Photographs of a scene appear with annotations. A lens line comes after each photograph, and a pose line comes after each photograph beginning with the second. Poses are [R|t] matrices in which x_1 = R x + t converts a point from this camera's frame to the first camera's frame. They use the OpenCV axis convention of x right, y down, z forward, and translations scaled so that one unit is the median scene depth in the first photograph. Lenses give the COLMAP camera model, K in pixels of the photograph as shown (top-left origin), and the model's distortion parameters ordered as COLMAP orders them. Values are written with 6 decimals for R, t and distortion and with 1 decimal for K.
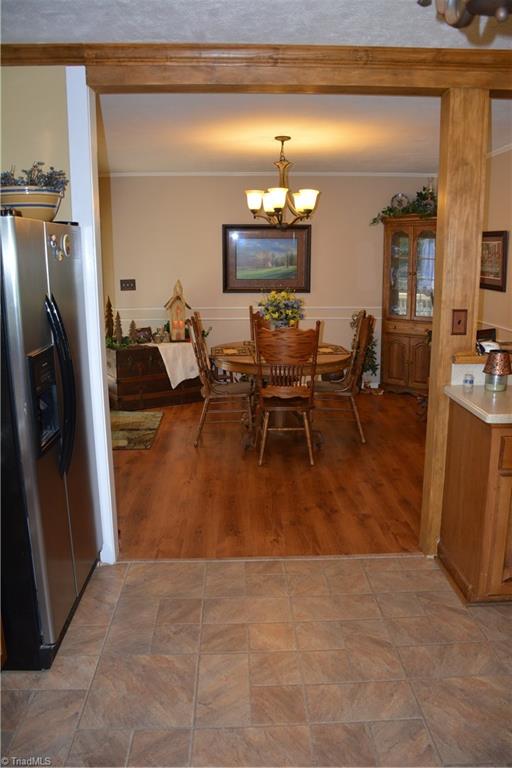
lens RADIAL K [[601.8, 0, 256.0], [0, 601.8, 384.0], [0, 0, 1]] dist [-0.149454, 0.102413]
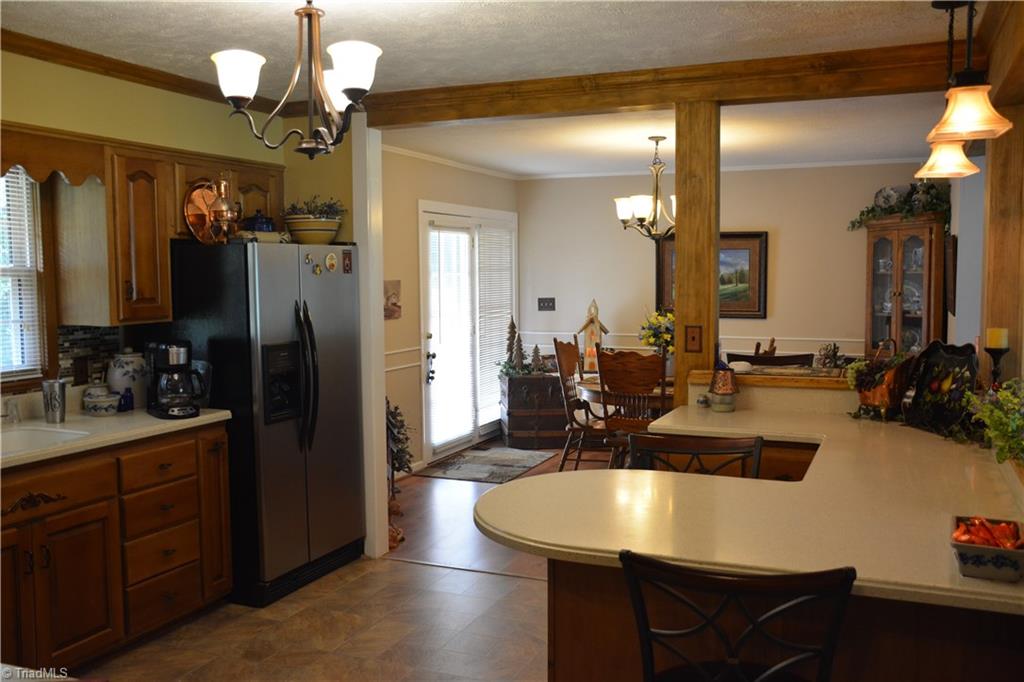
lens RADIAL K [[925.6, 0, 512.0], [0, 925.6, 341.0], [0, 0, 1]] dist [-0.093566, 0.157468]
pose [[0.904599, 0.032072, -0.425055, 0.398127], [-0.088904, 0.989432, -0.114548, 0.053169], [0.416889, 0.141409, 0.897890, -0.254420]]
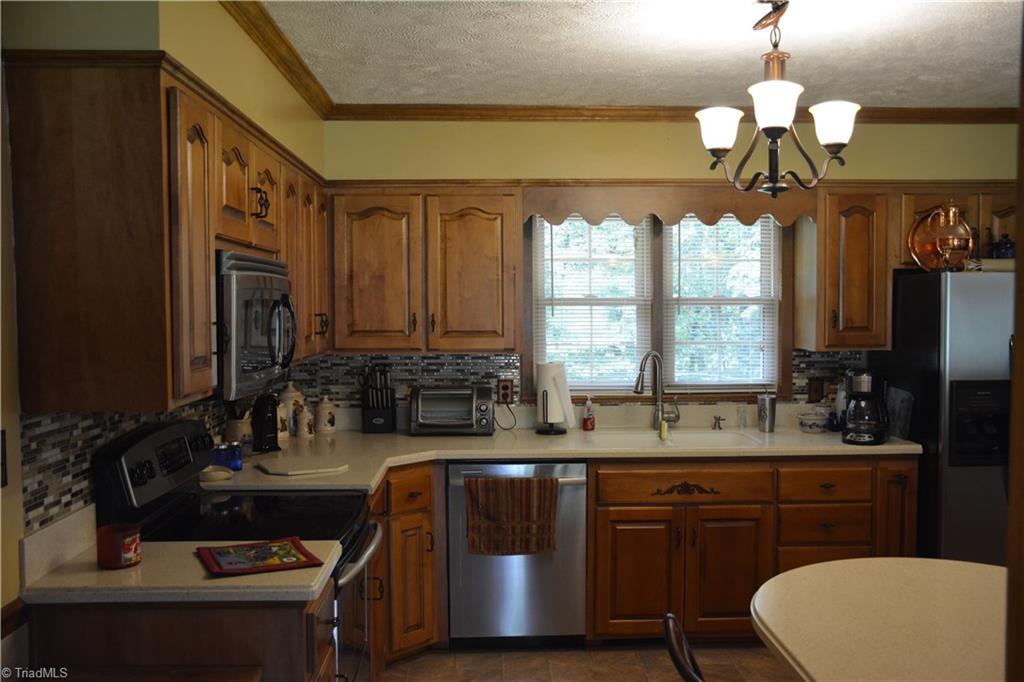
lens RADIAL K [[925.6, 0, 512.0], [0, 925.6, 341.0], [0, 0, 1]] dist [-0.093566, 0.157468]
pose [[-0.001860, 0.050655, -0.998714, 0.610918], [-0.207948, 0.976865, 0.049934, -0.011438], [0.978138, 0.207774, 0.008717, 0.015573]]
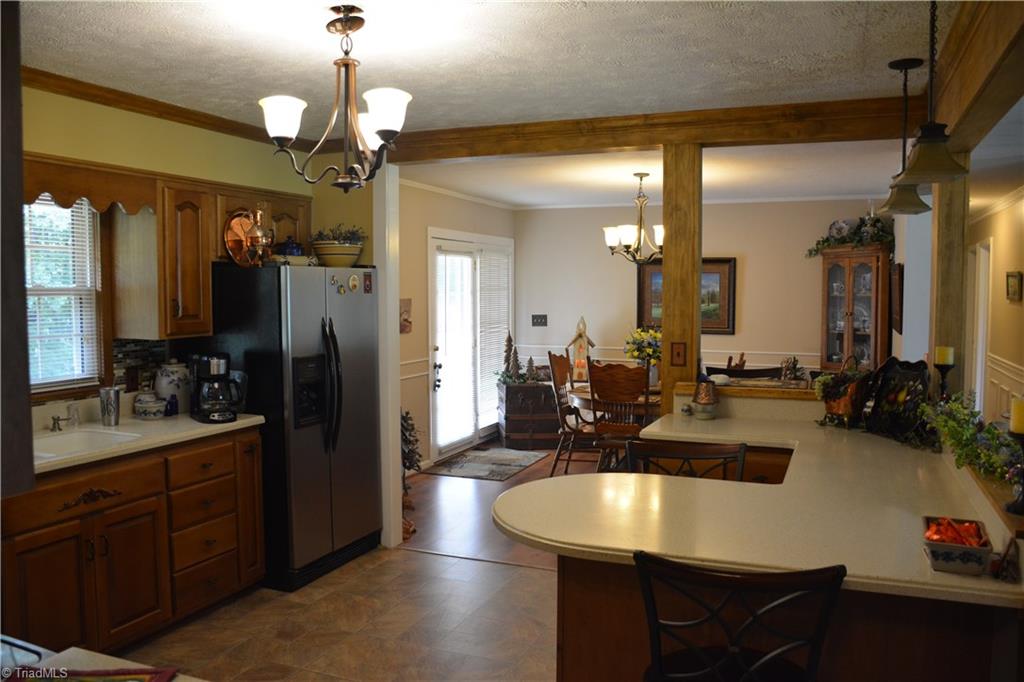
lens RADIAL K [[820.5, 0, 512.0], [0, 820.5, 341.0], [0, 0, 1]] dist [-0.137369, 0.111538]
pose [[0.909919, 0.032481, -0.413513, 0.380050], [-0.093352, 0.987389, -0.127858, 0.049430], [0.404145, 0.154942, 0.901476, -0.253137]]
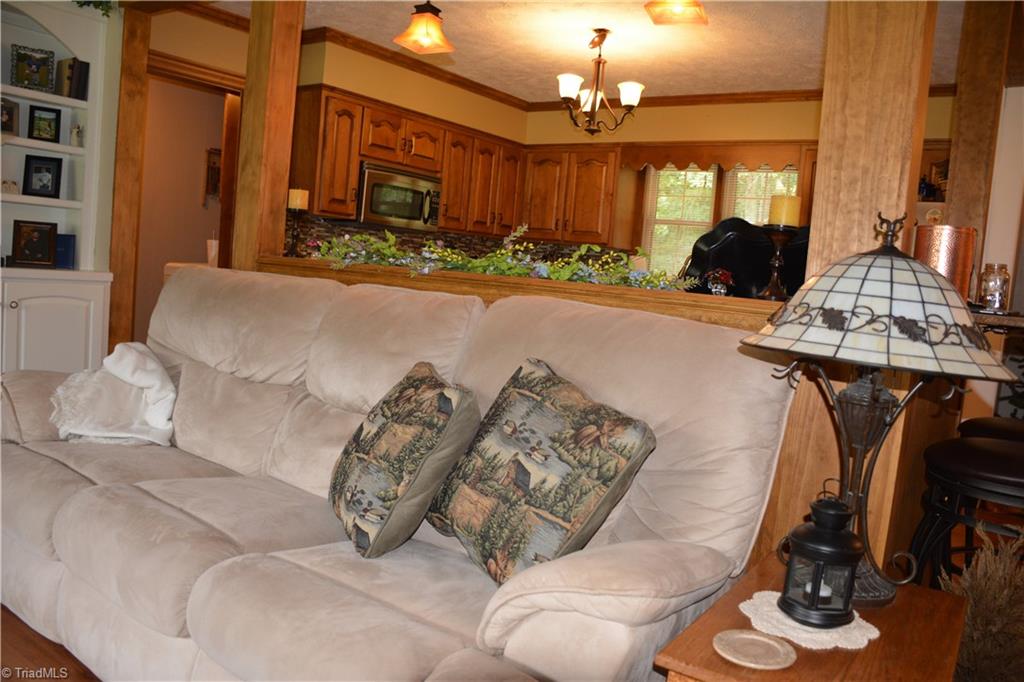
lens RADIAL K [[802.5, 0, 512.0], [0, 802.5, 341.0], [0, 0, 1]] dist [-0.149454, 0.102413]
pose [[-0.616338, 0.022522, -0.787160, 0.823040], [-0.247477, 0.943408, 0.220764, -0.055913], [0.747585, 0.330869, -0.575884, 0.669551]]
